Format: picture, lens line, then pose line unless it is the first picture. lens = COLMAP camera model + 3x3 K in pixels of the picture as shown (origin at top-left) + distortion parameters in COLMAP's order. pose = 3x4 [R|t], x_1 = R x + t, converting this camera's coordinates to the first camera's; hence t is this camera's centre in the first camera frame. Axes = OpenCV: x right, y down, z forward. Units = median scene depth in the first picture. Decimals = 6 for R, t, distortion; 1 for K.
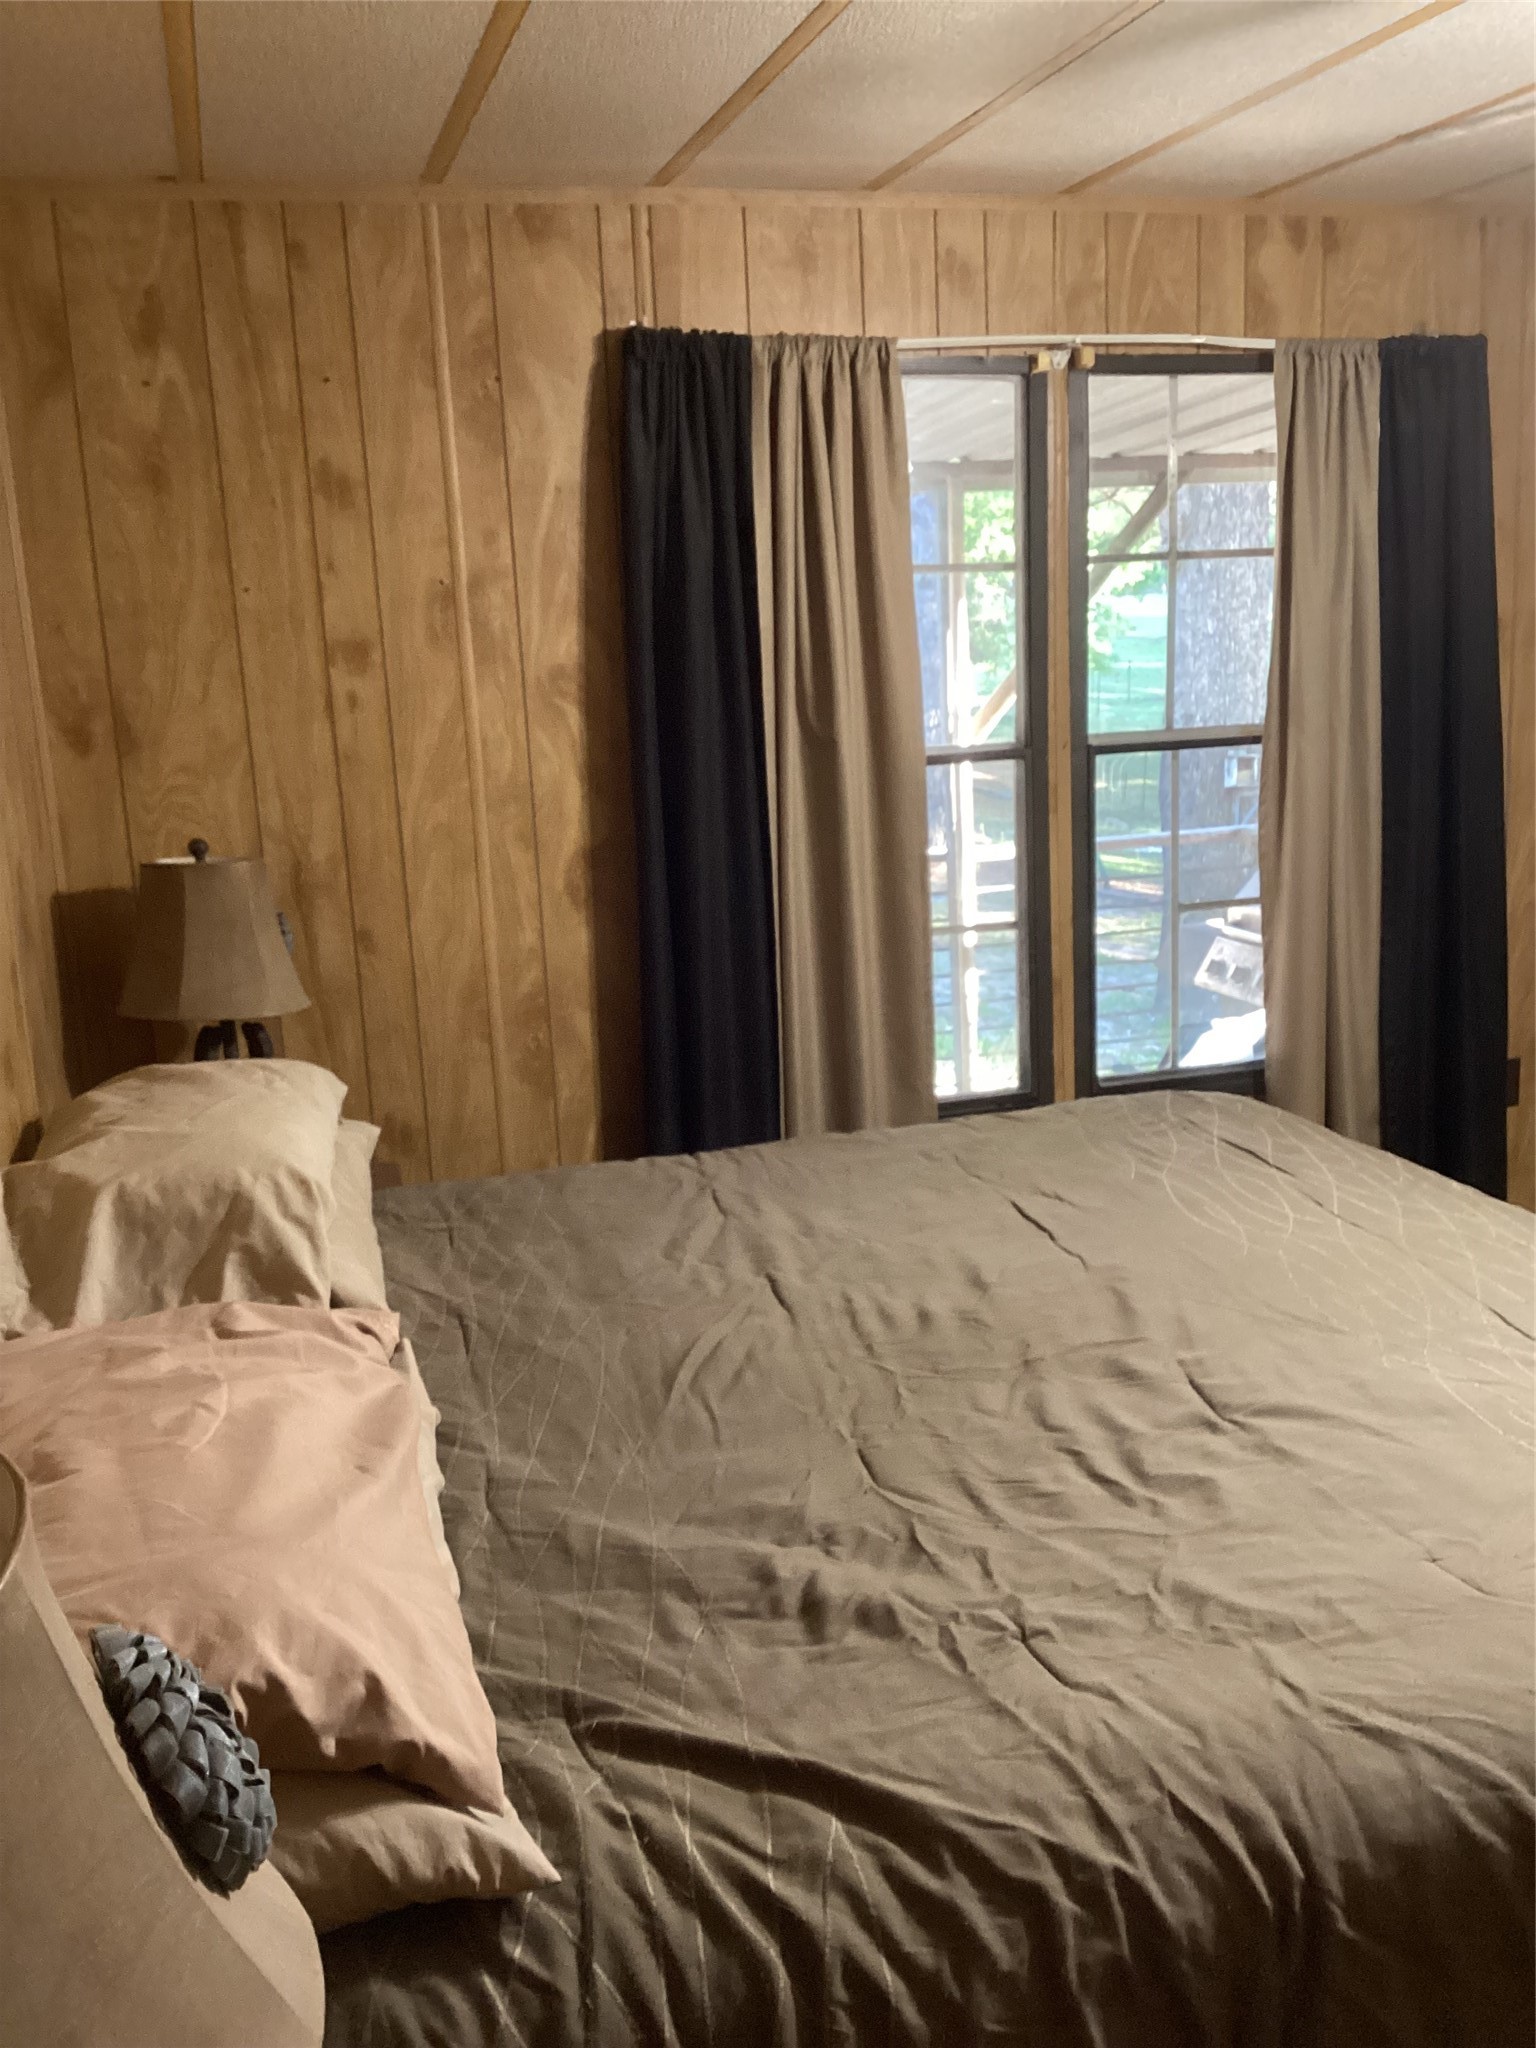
lens RADIAL K [[1851.8, 0, 765.3], [0, 1851.8, 1021.1], [0, 0, 1]] dist [0.102373, -0.213556]
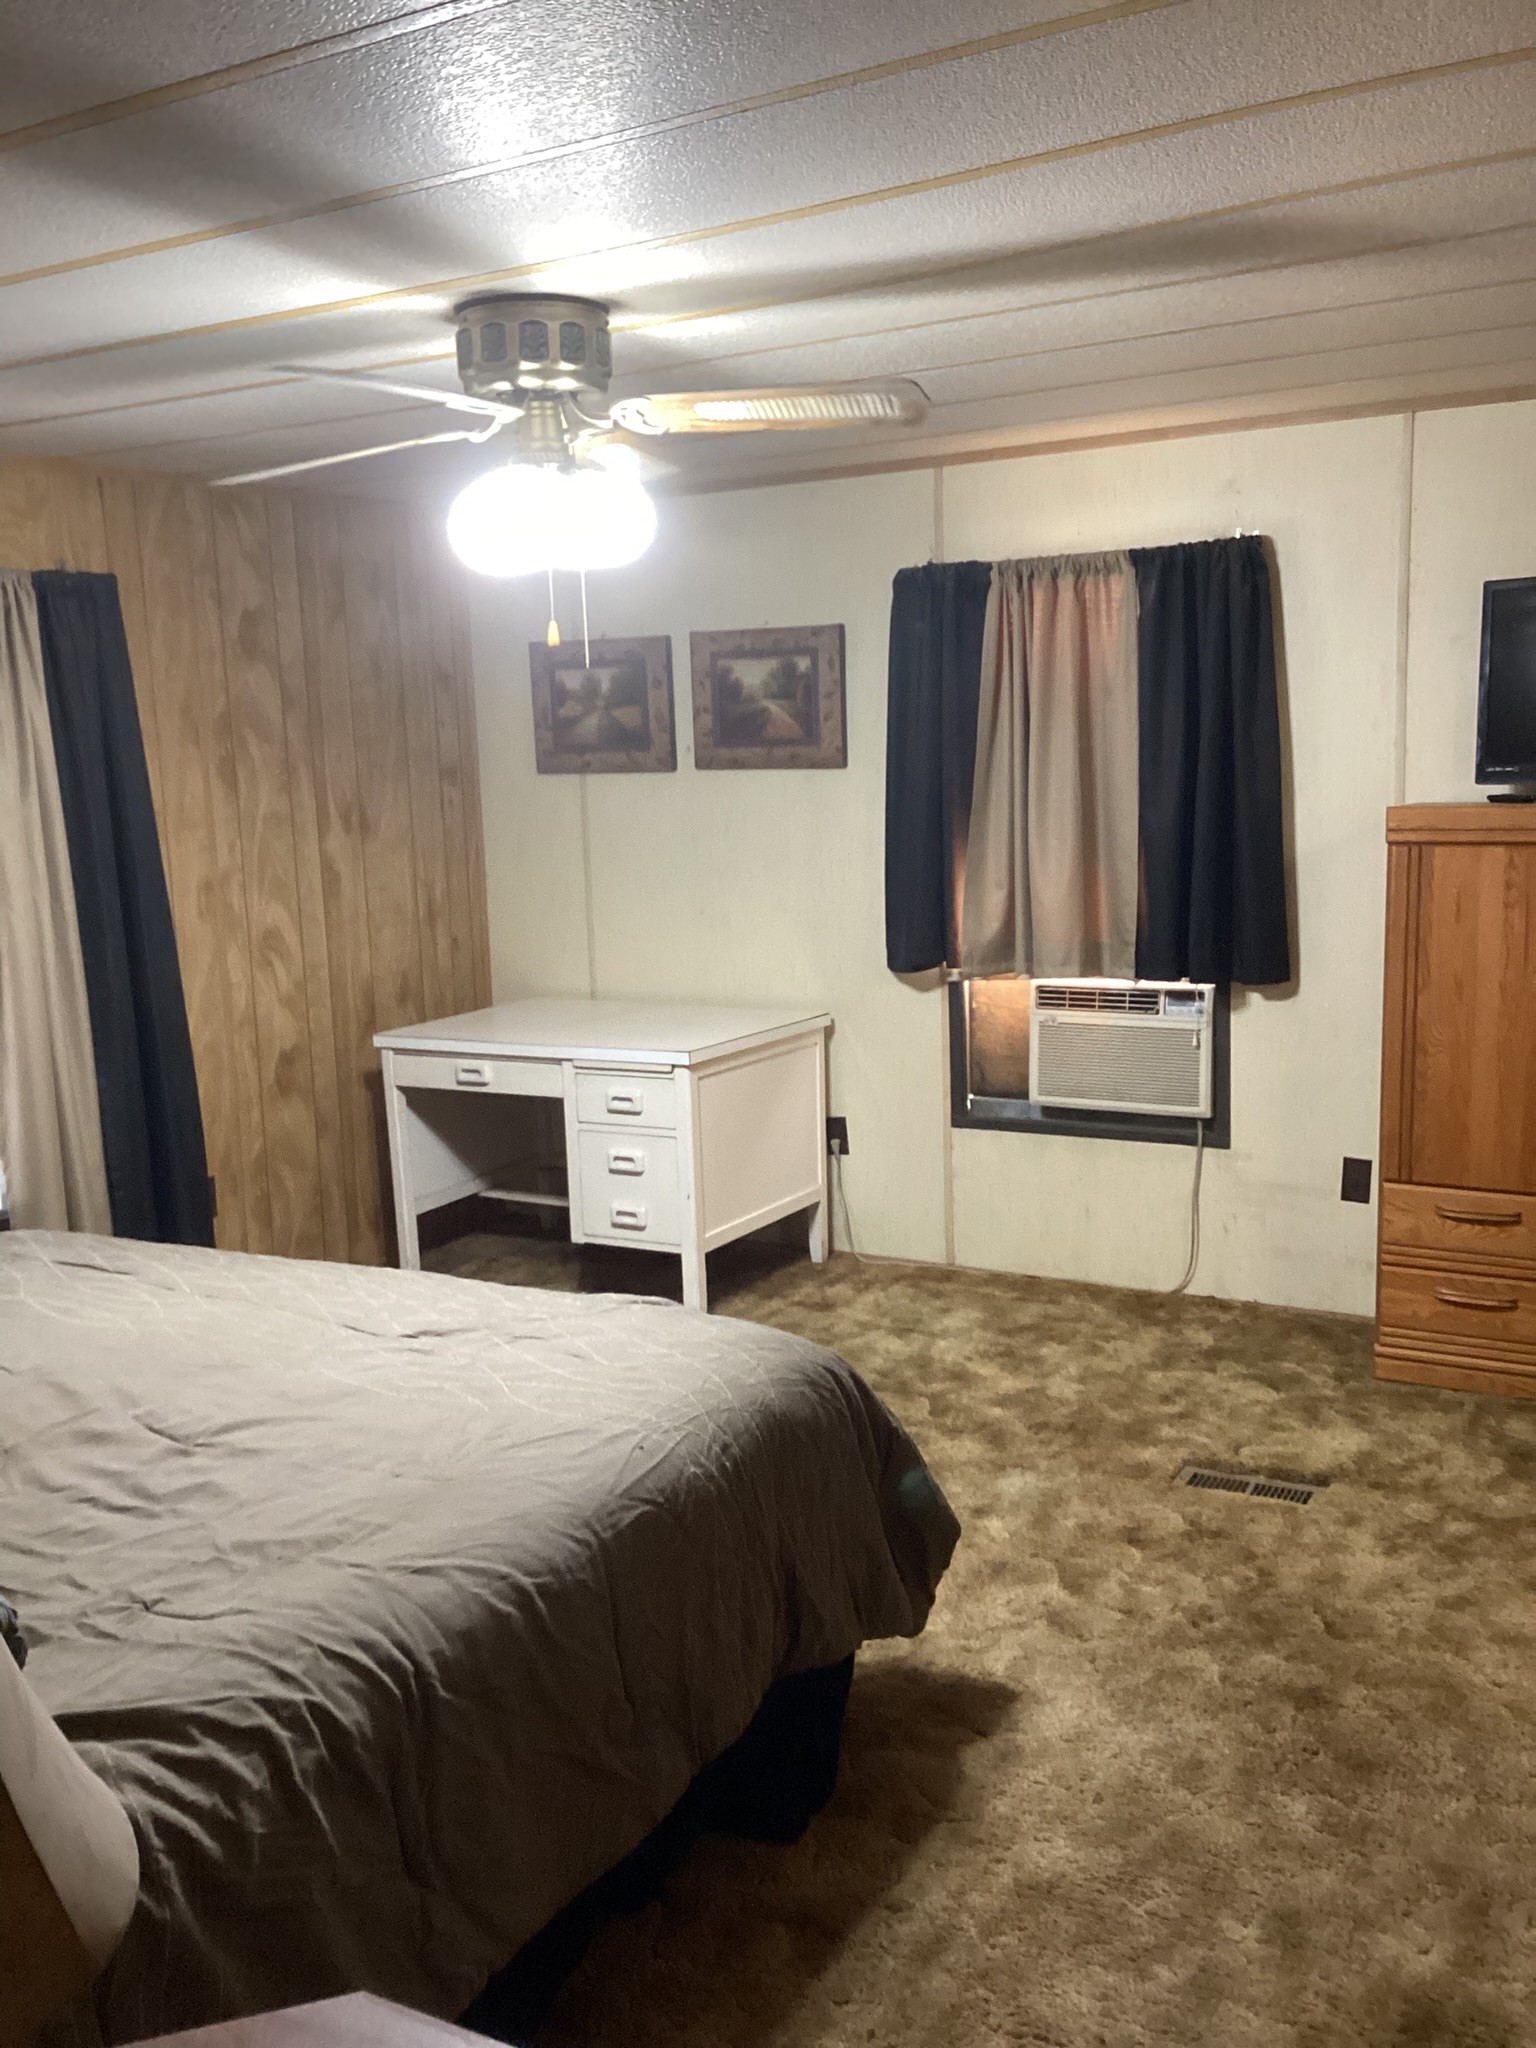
lens RADIAL K [[1838.3, 0, 768.9], [0, 1838.3, 1020.8], [0, 0, 1]] dist [0.113268, -0.223664]
pose [[0.717799, -0.087068, 0.690785, -0.309046], [0.152059, 0.987803, -0.033501, 0.033152], [-0.679443, 0.129087, 0.722284, -0.194718]]
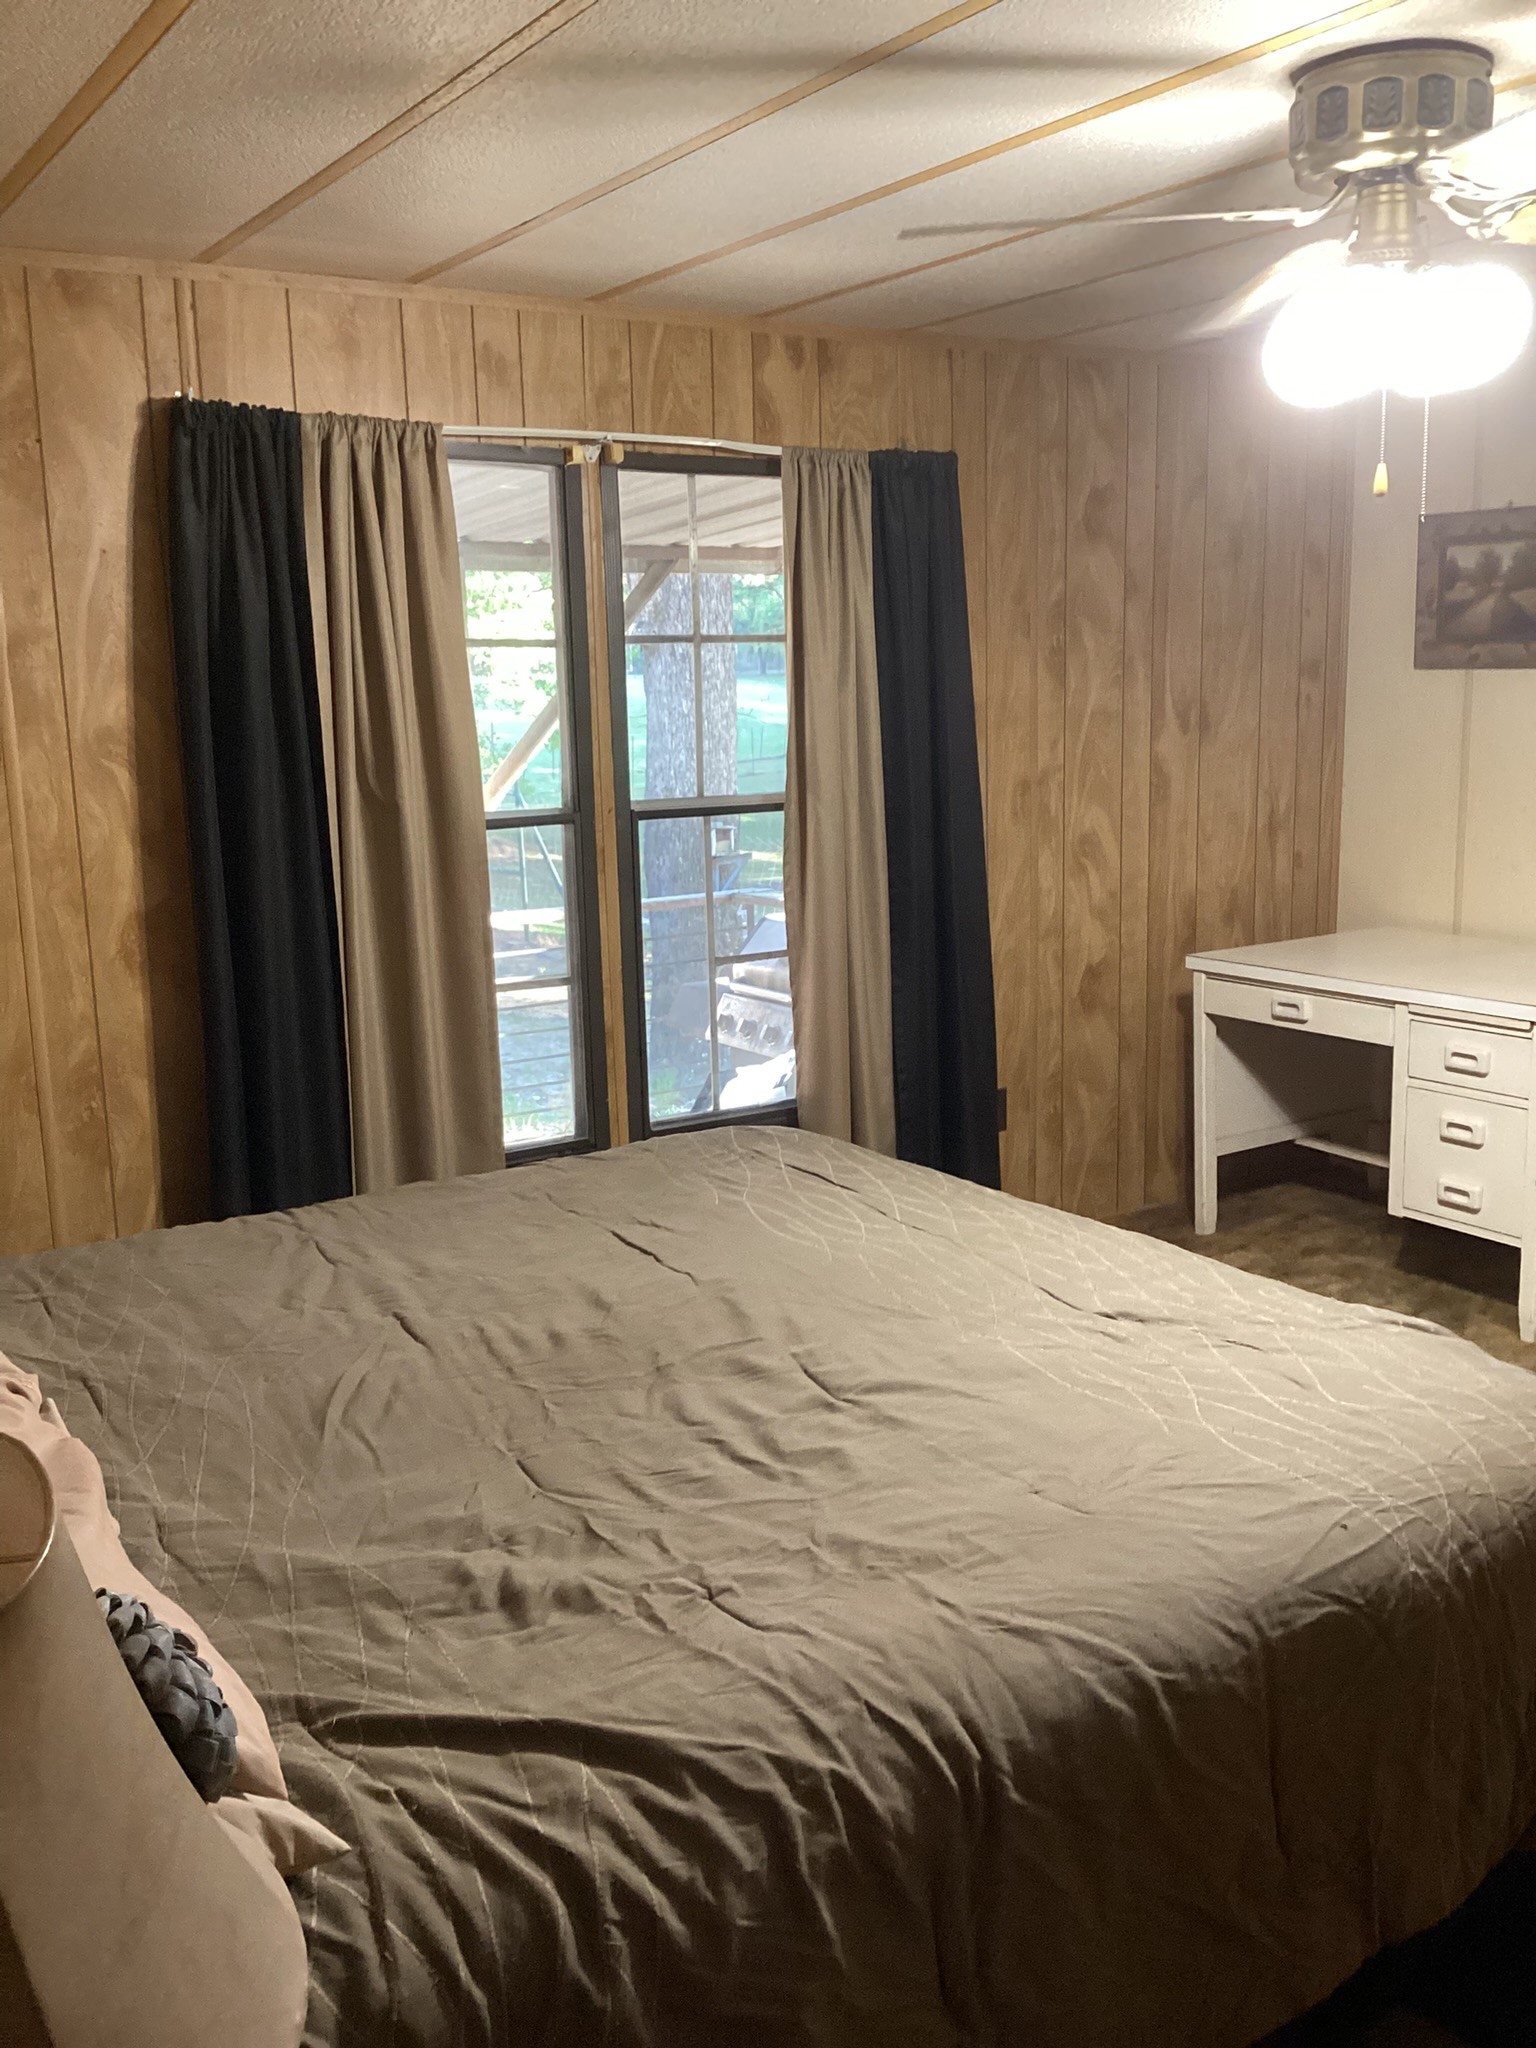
lens RADIAL K [[1838.3, 0, 768.9], [0, 1838.3, 1020.8], [0, 0, 1]] dist [0.113268, -0.223664]
pose [[0.959339, -0.032420, 0.280389, -0.098936], [0.043257, 0.998534, -0.032548, 0.019414], [-0.278922, 0.043353, 0.959335, -0.064813]]
